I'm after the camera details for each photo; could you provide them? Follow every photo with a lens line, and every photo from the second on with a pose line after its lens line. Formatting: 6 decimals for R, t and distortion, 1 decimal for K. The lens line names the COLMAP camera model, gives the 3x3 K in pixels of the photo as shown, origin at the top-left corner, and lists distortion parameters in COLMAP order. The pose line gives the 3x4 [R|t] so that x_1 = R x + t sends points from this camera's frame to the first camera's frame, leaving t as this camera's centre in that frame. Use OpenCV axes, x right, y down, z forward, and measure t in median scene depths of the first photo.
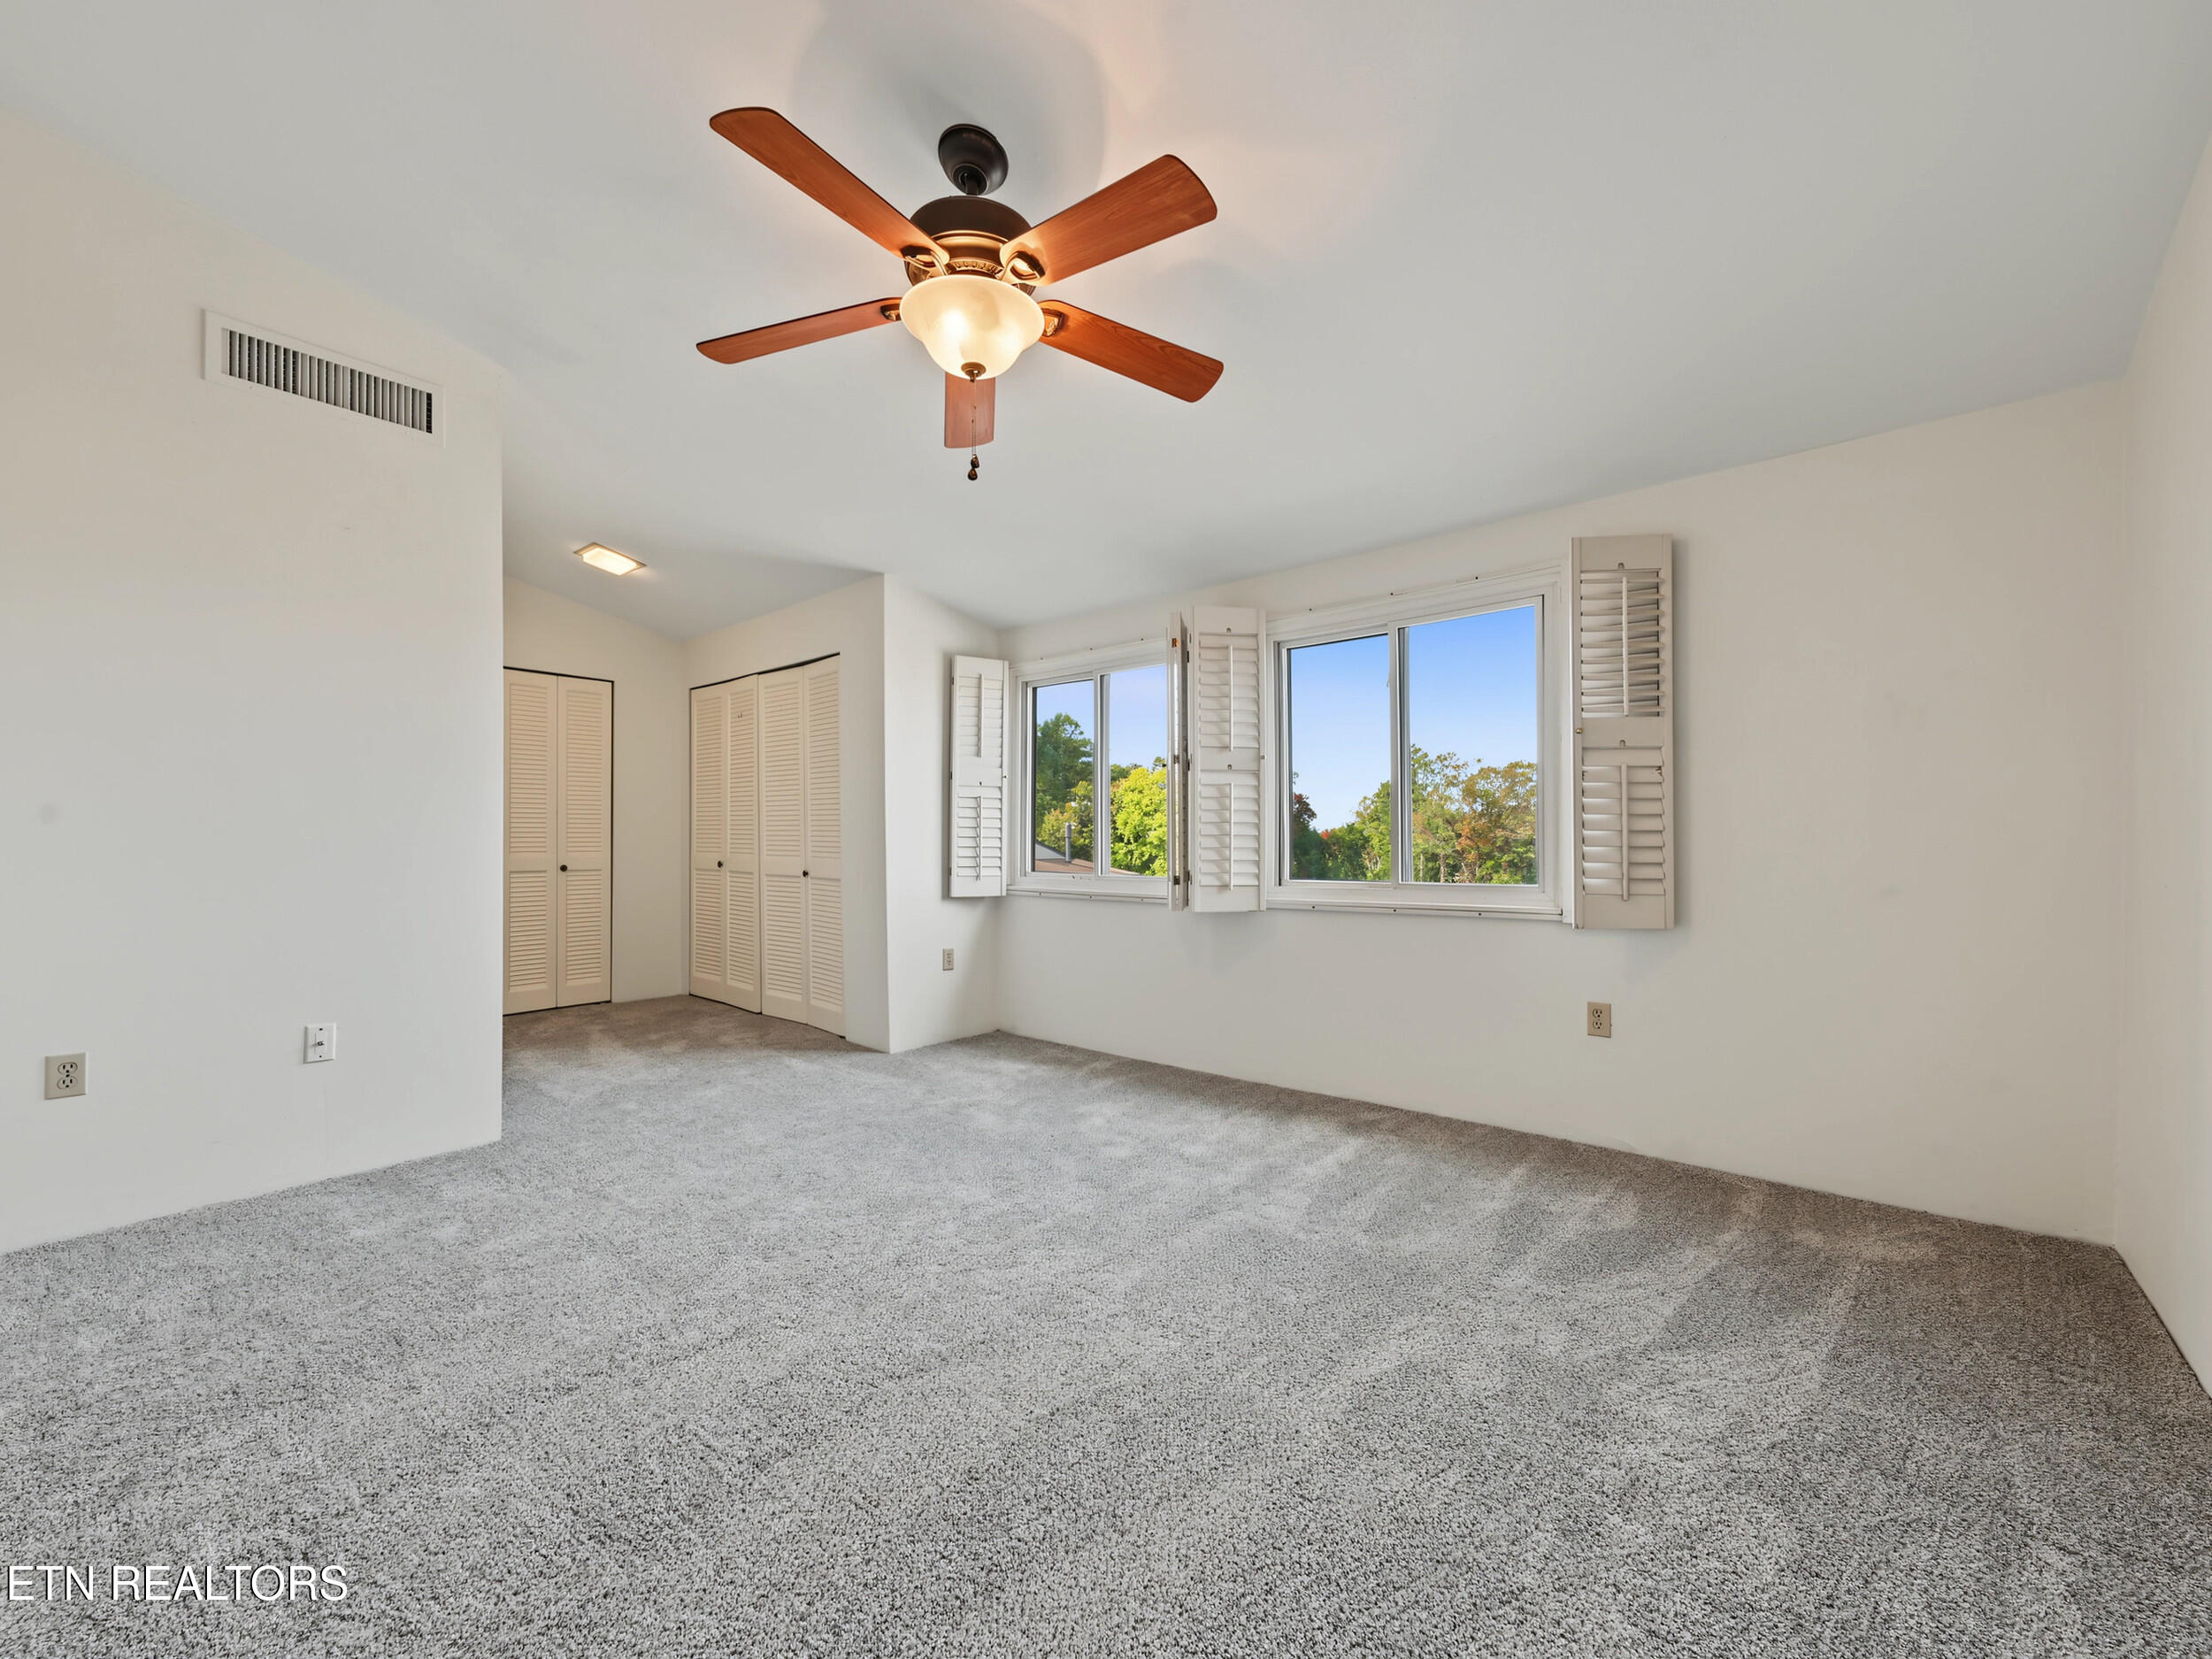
lens RADIAL K [[880.5, 0, 1103.2], [0, 880.5, 839.8], [0, 0, 1]] dist [0.021574, -0.008199]
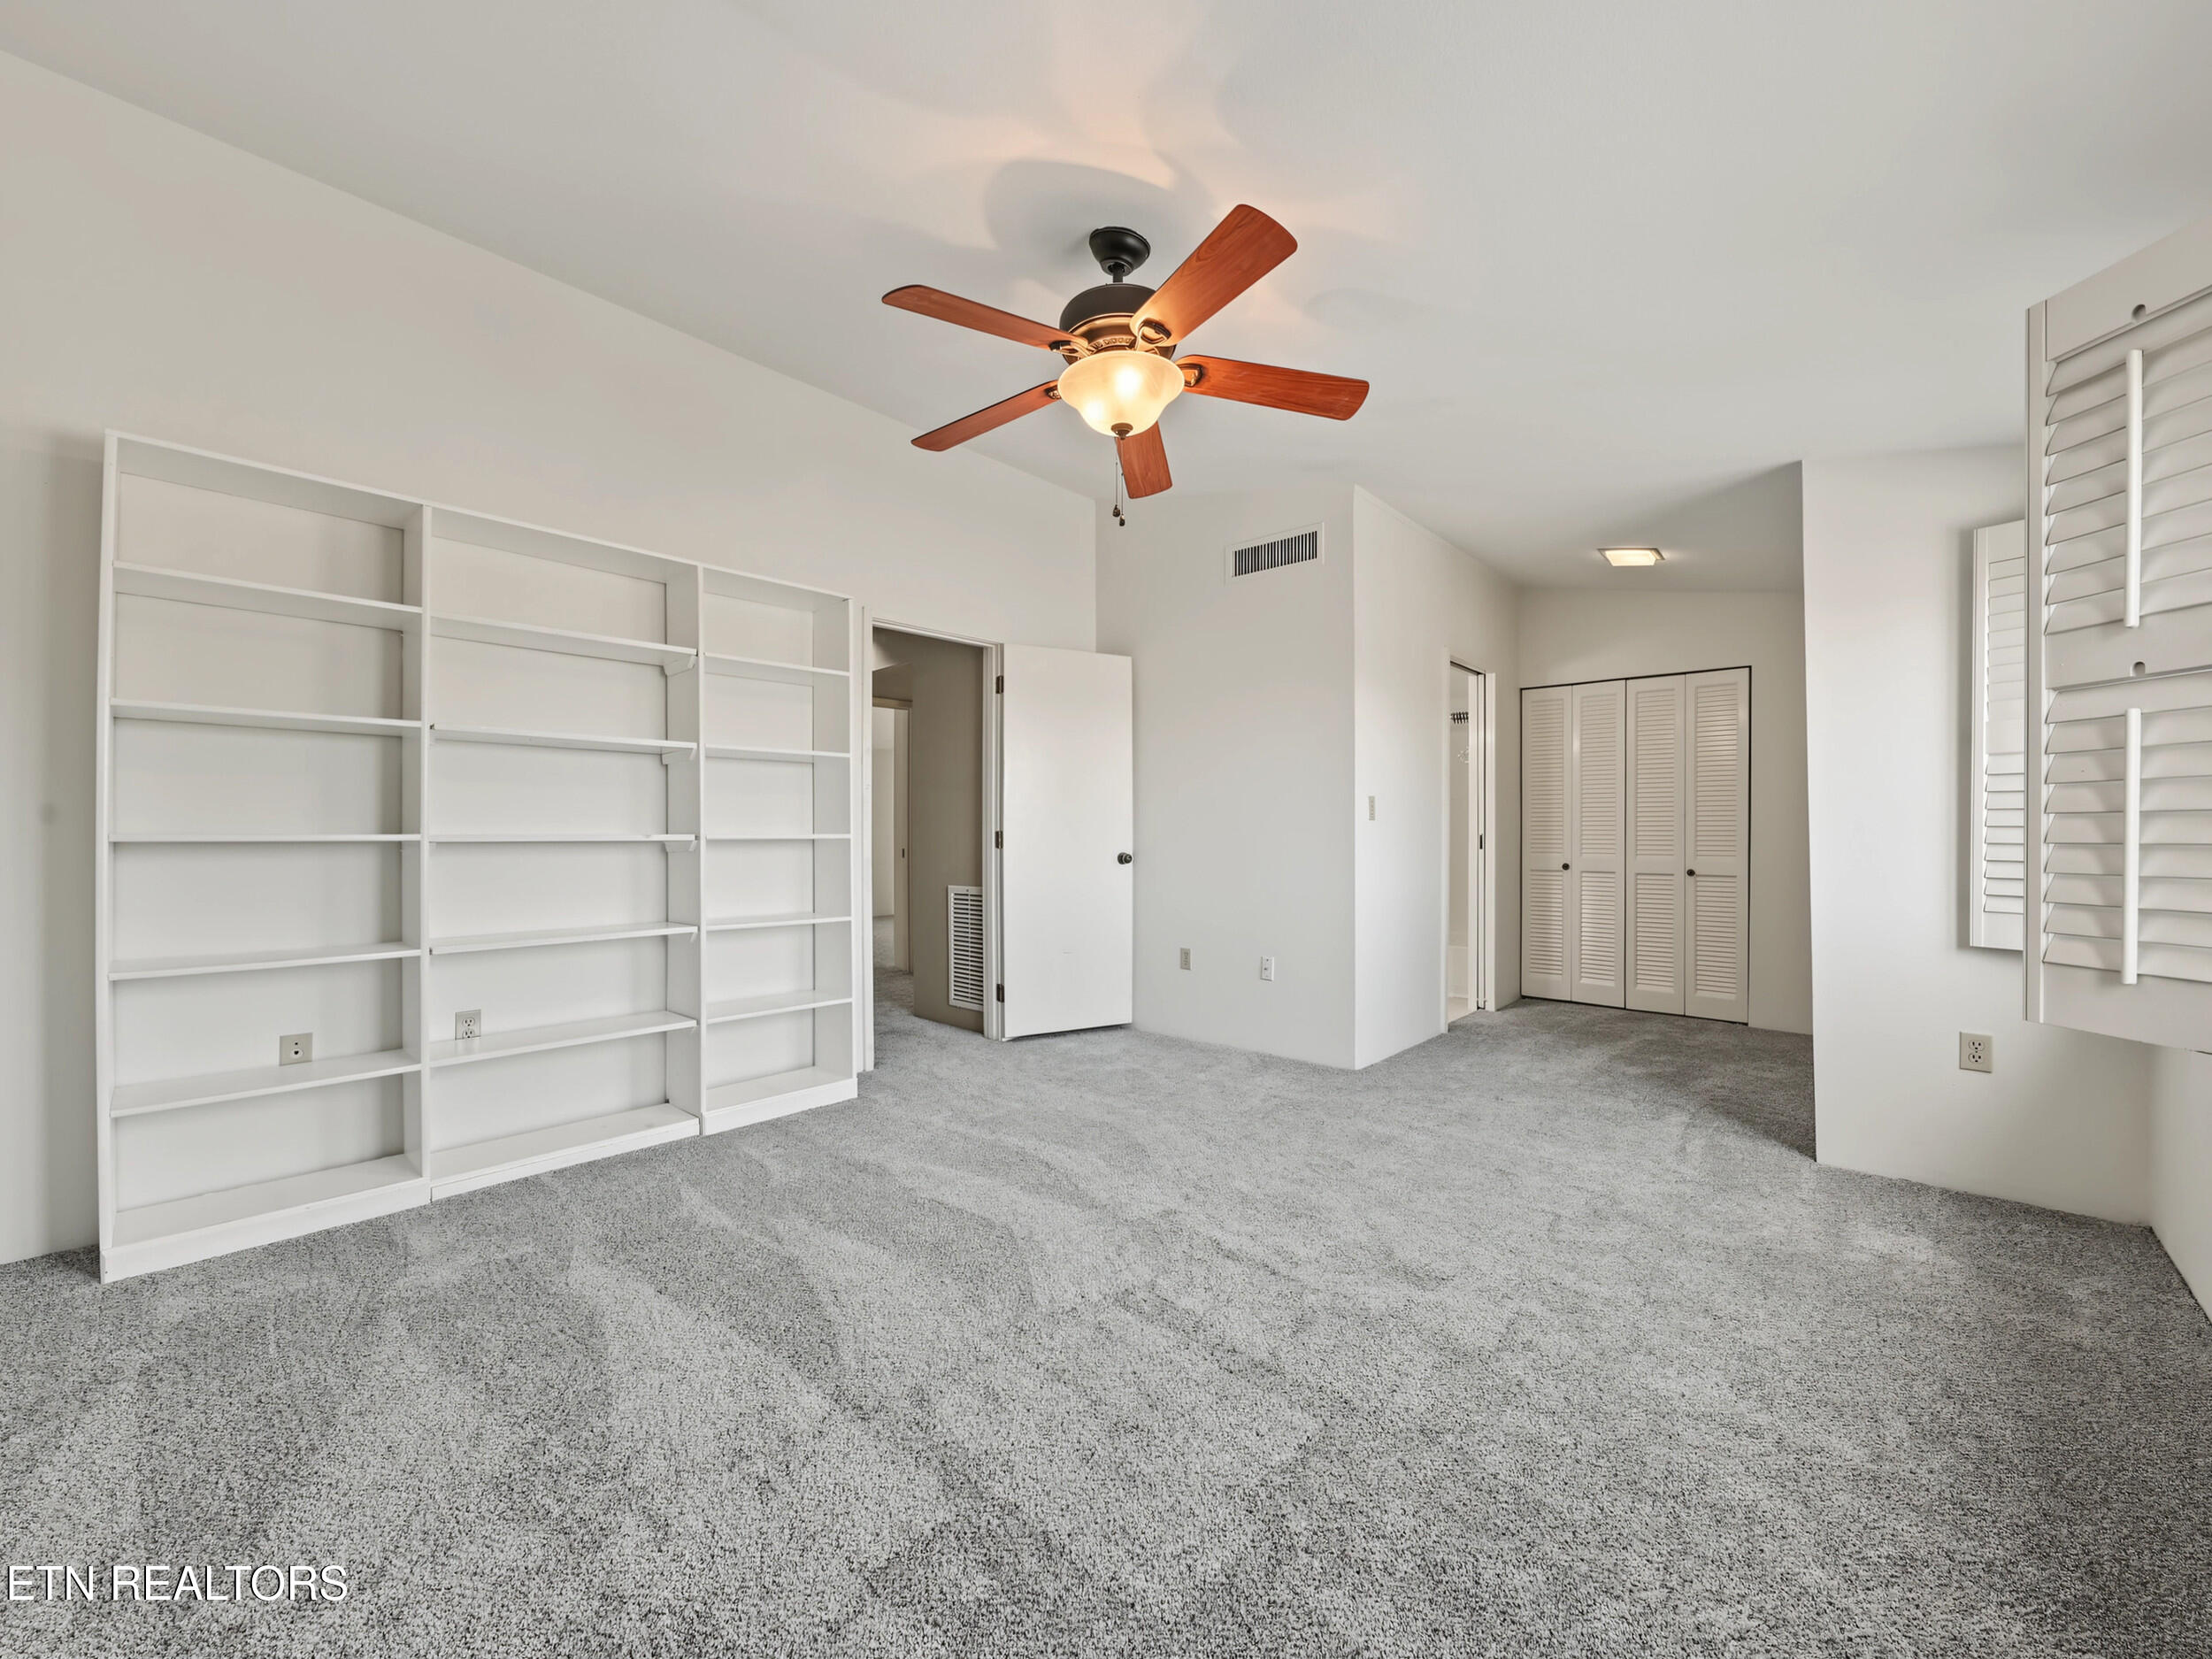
lens RADIAL K [[880.5, 0, 1103.2], [0, 880.5, 839.8], [0, 0, 1]] dist [0.021574, -0.008199]
pose [[-0.022955, 0.004225, -0.999728, 0.489823], [-0.005569, 0.999975, 0.004354, -0.006057], [0.999721, 0.005667, -0.022931, 0.501143]]
